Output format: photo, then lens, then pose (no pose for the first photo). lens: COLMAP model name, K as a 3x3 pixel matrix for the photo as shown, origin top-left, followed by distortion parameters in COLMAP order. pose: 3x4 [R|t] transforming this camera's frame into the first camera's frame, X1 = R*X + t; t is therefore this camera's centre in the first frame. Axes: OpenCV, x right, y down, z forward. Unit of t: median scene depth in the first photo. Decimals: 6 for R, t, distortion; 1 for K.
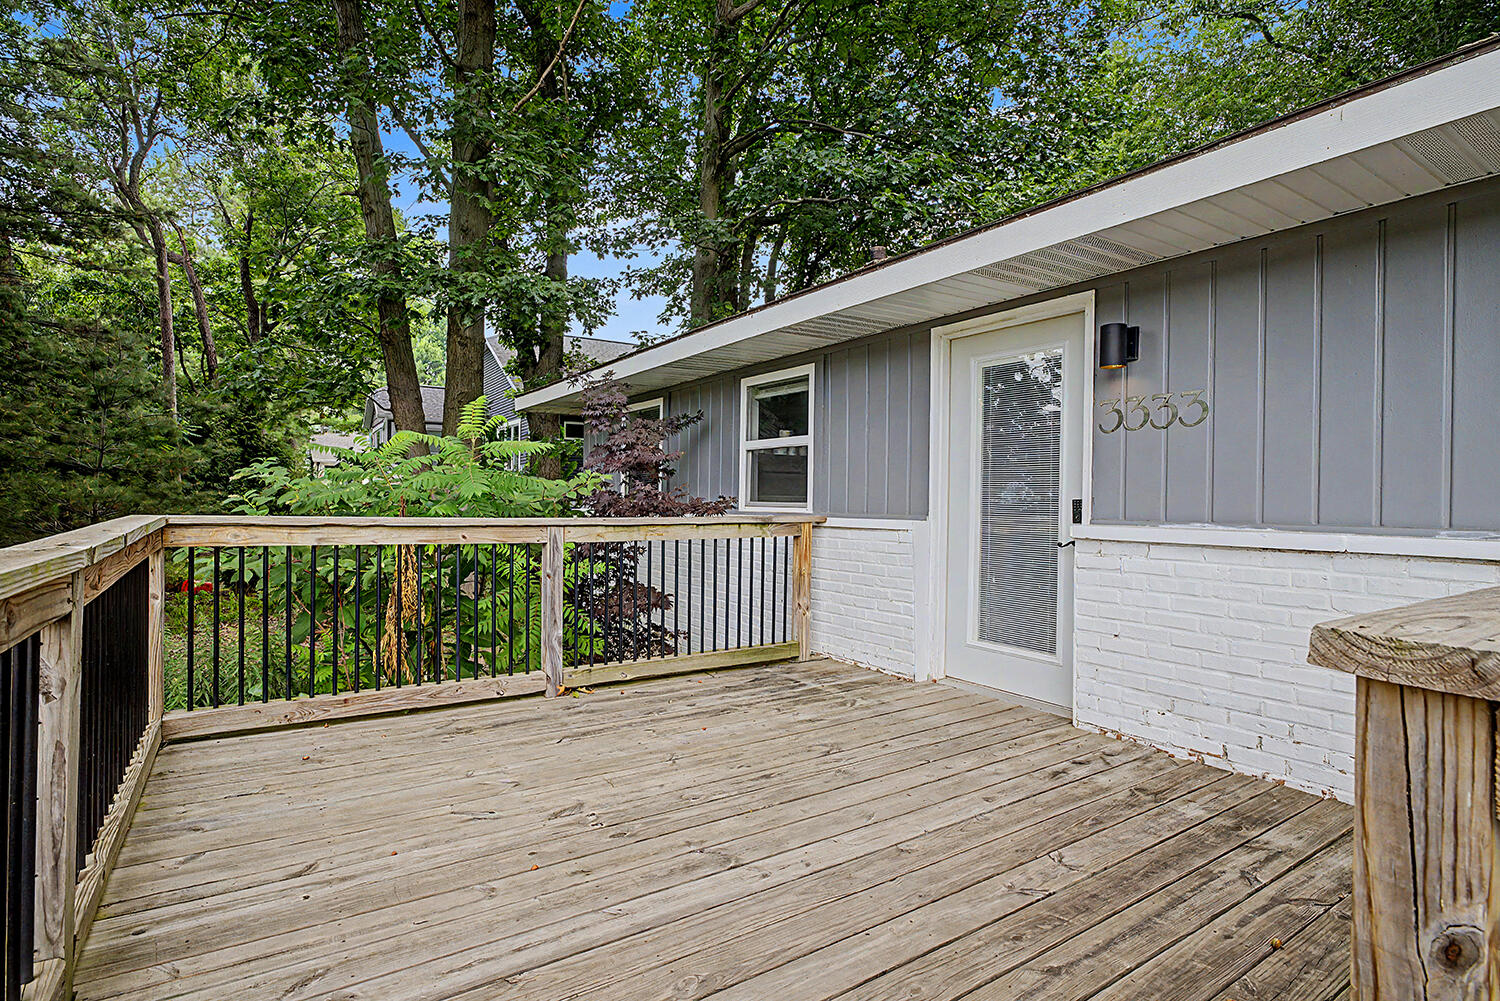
lens RADIAL K [[741.5, 0, 742.9], [0, 741.5, 503.6], [0, 0, 1]] dist [-0.003023, 0.005479]
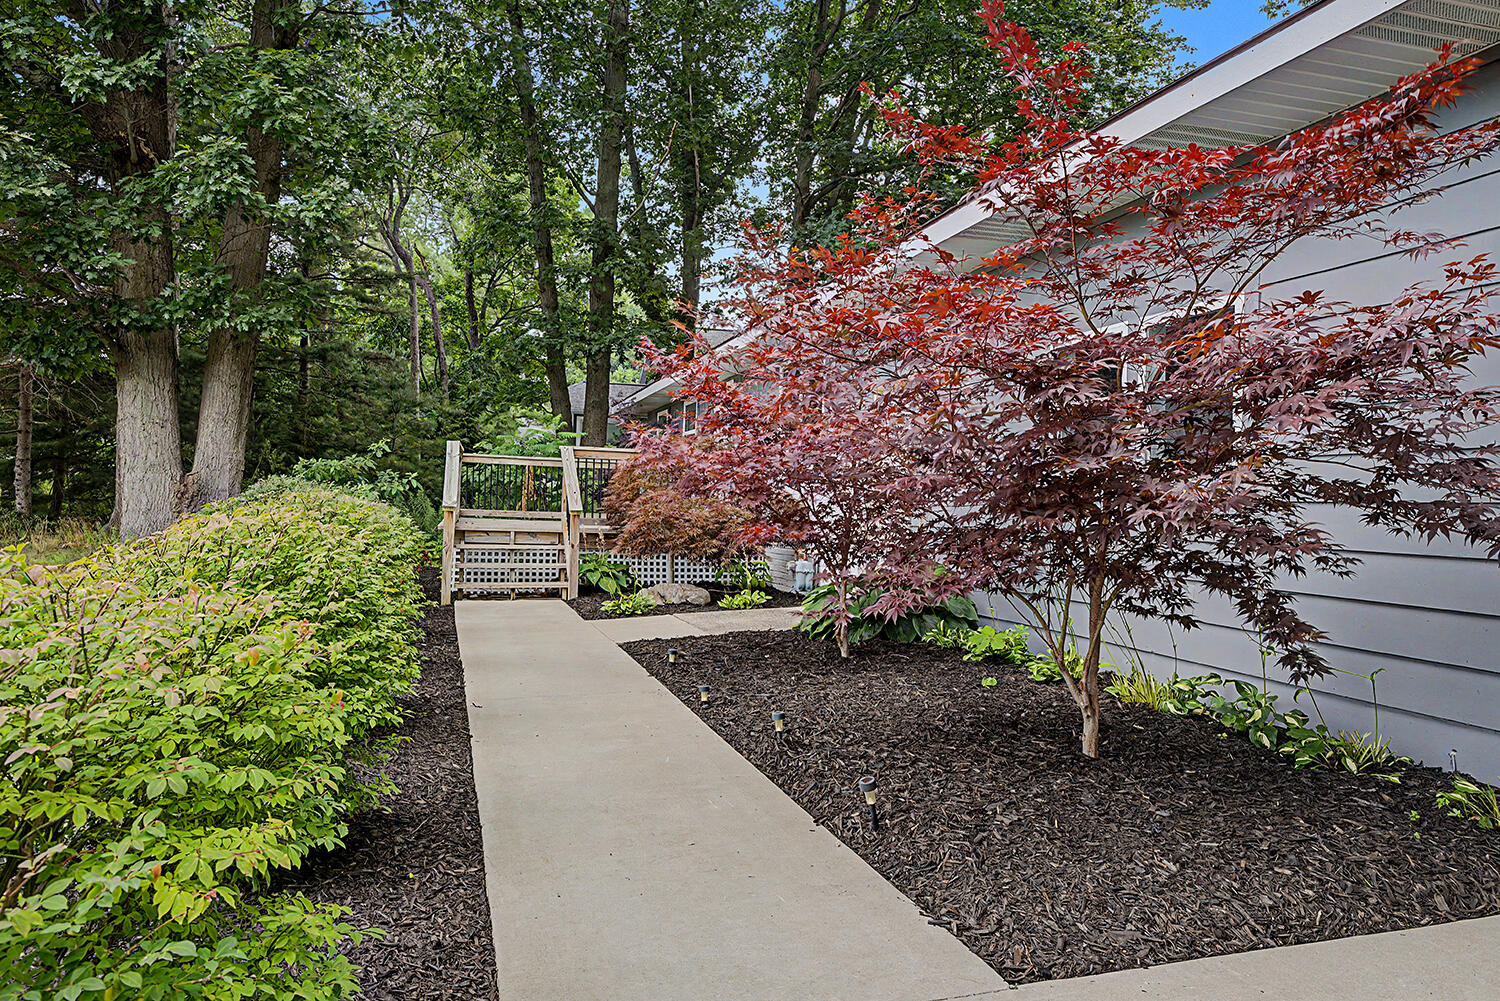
lens RADIAL K [[1004.0, 0, 748.8], [0, 1004.0, 499.0], [0, 0, 1]] dist [-0.005032, -0.000396]
pose [[0.952714, 0.013182, -0.303583, 0.394908], [-0.019465, 0.999654, -0.017678, 0.062297], [0.303245, 0.022752, 0.952641, -0.621686]]
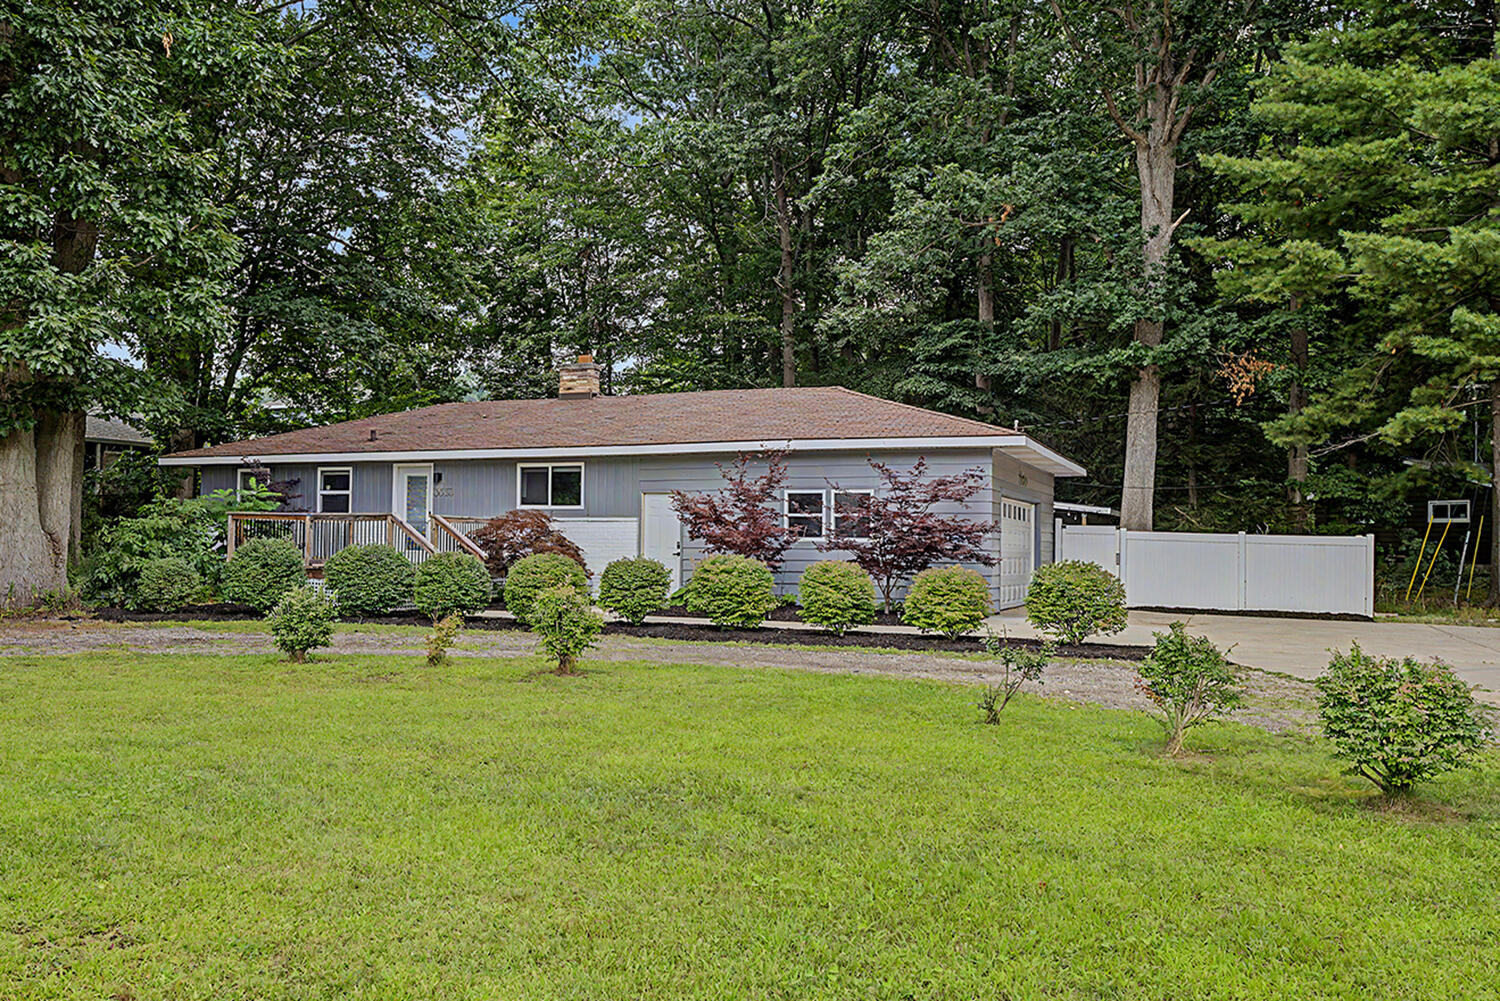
lens RADIAL K [[1255.8, 0, 685.1], [0, 1255.8, 517.7], [0, 0, 1]] dist [0.012483, -0.036742]
pose [[0.848591, 0.009743, 0.528959, -0.494773], [0.004564, 0.999658, -0.025734, 0.052266], [-0.529029, 0.024251, 0.848257, -1.374113]]
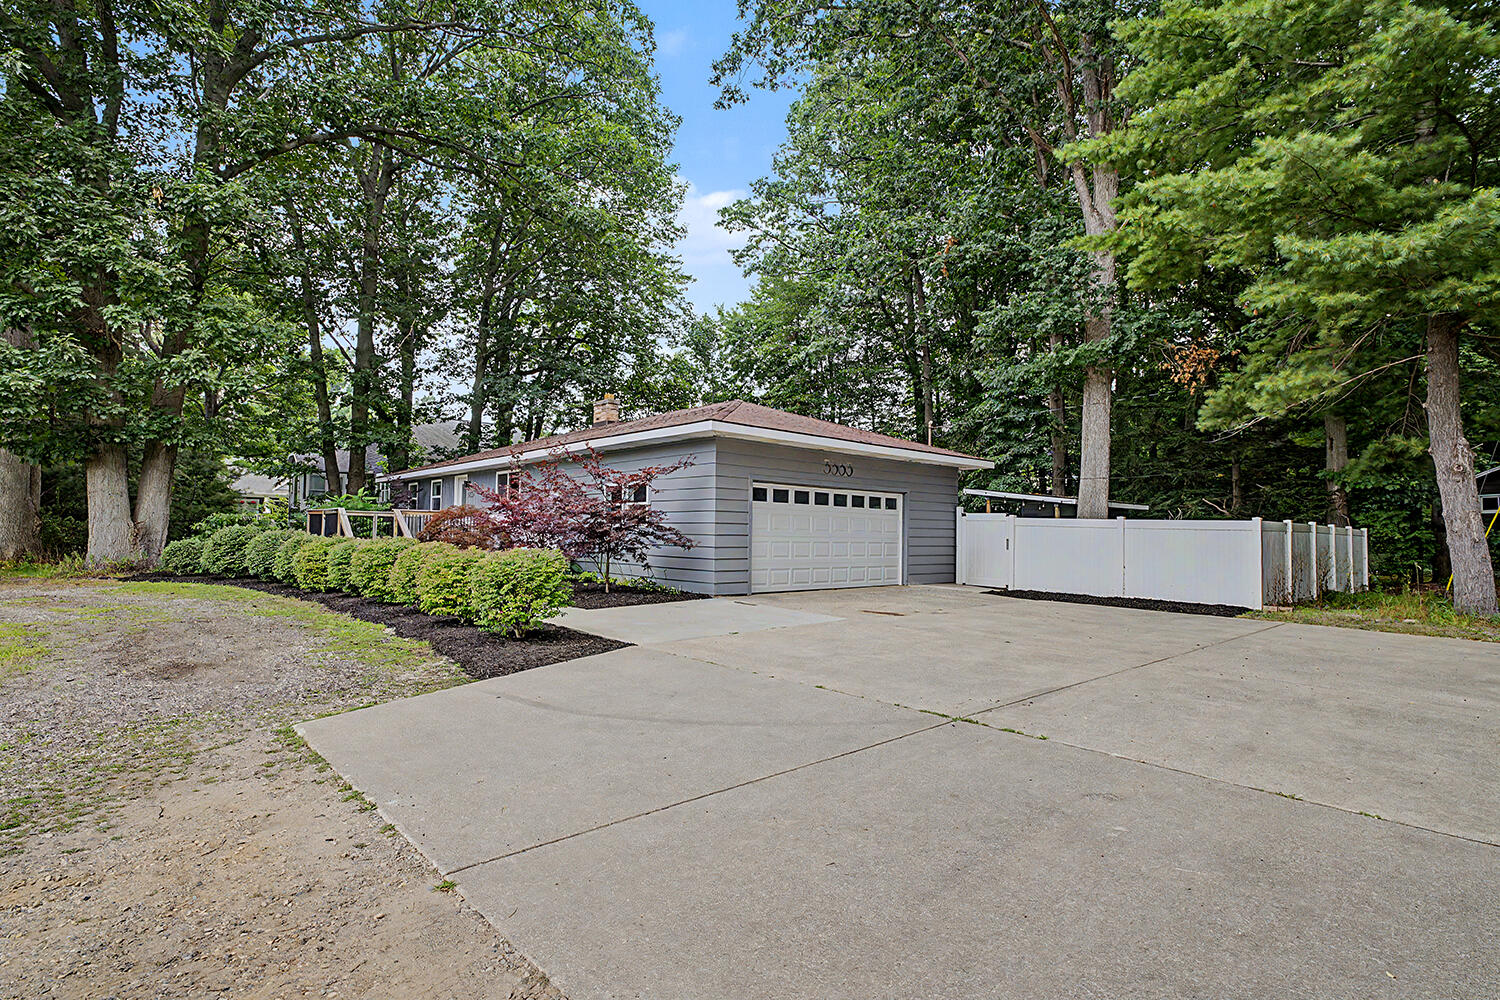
lens RADIAL K [[741.5, 0, 758.4], [0, 741.5, 490.0], [0, 0, 1]] dist [-0.003023, 0.005479]
pose [[0.989560, 0.010849, 0.143713, 0.449850], [-0.001086, 0.997696, -0.067839, 0.062060], [-0.144118, 0.066975, 0.987292, -1.226484]]
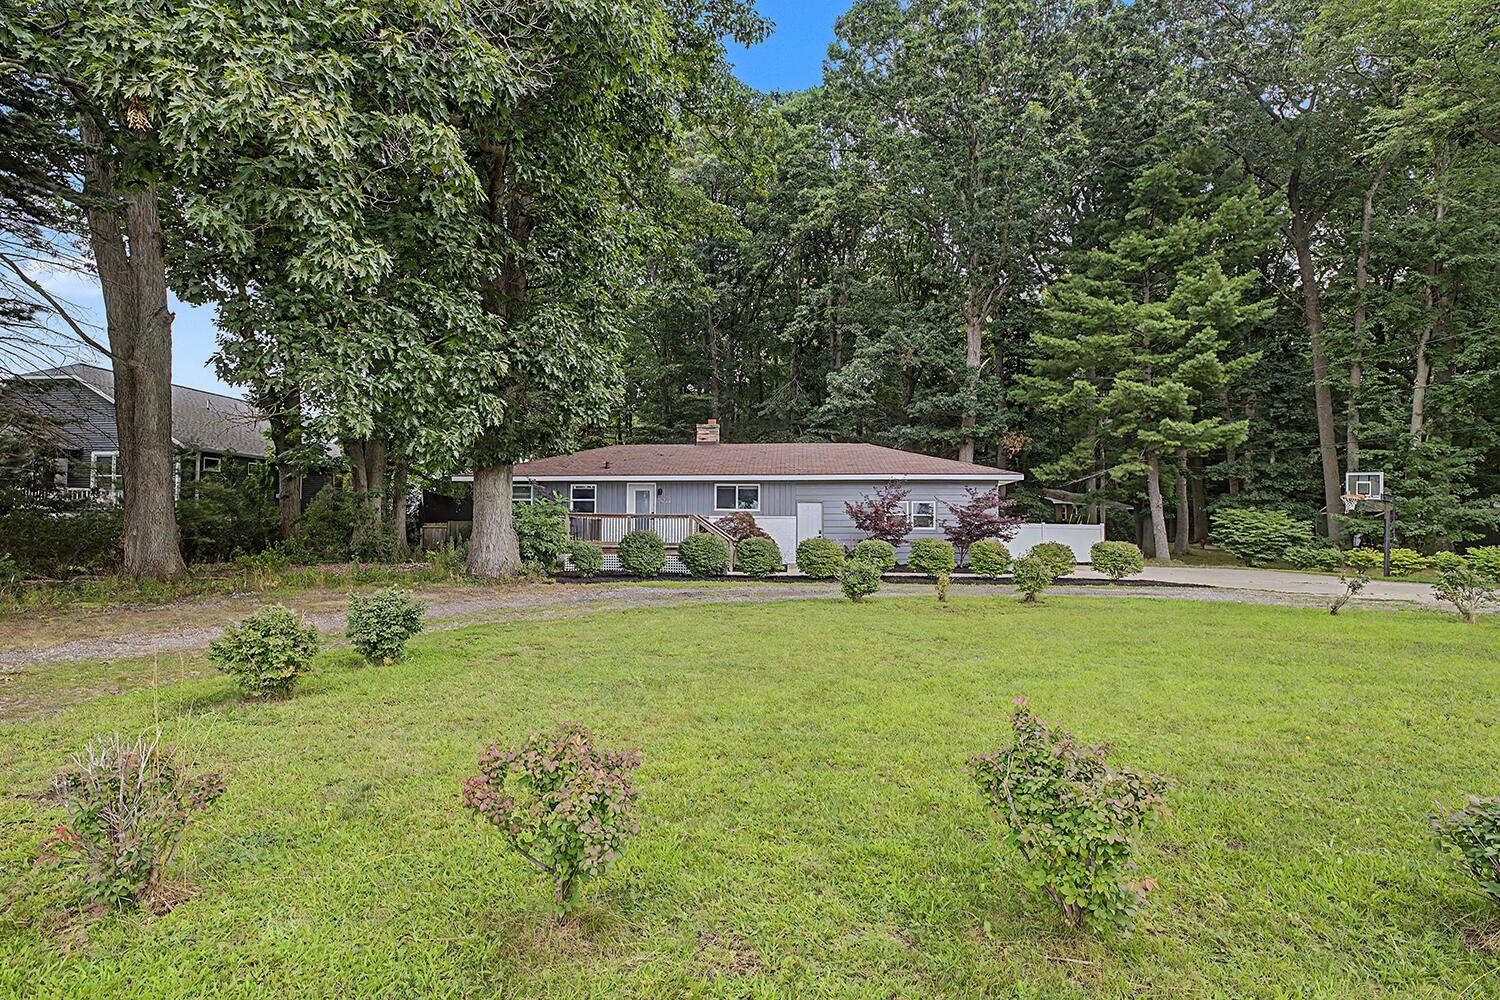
lens RADIAL K [[741.5, 0, 748.6], [0, 741.5, 502.1], [0, 0, 1]] dist [-0.003023, 0.005479]
pose [[0.622437, 0.020851, 0.782392, -1.044595], [0.010647, 0.999327, -0.035103, 0.037170], [-0.782598, 0.030180, 0.621796, -0.946100]]
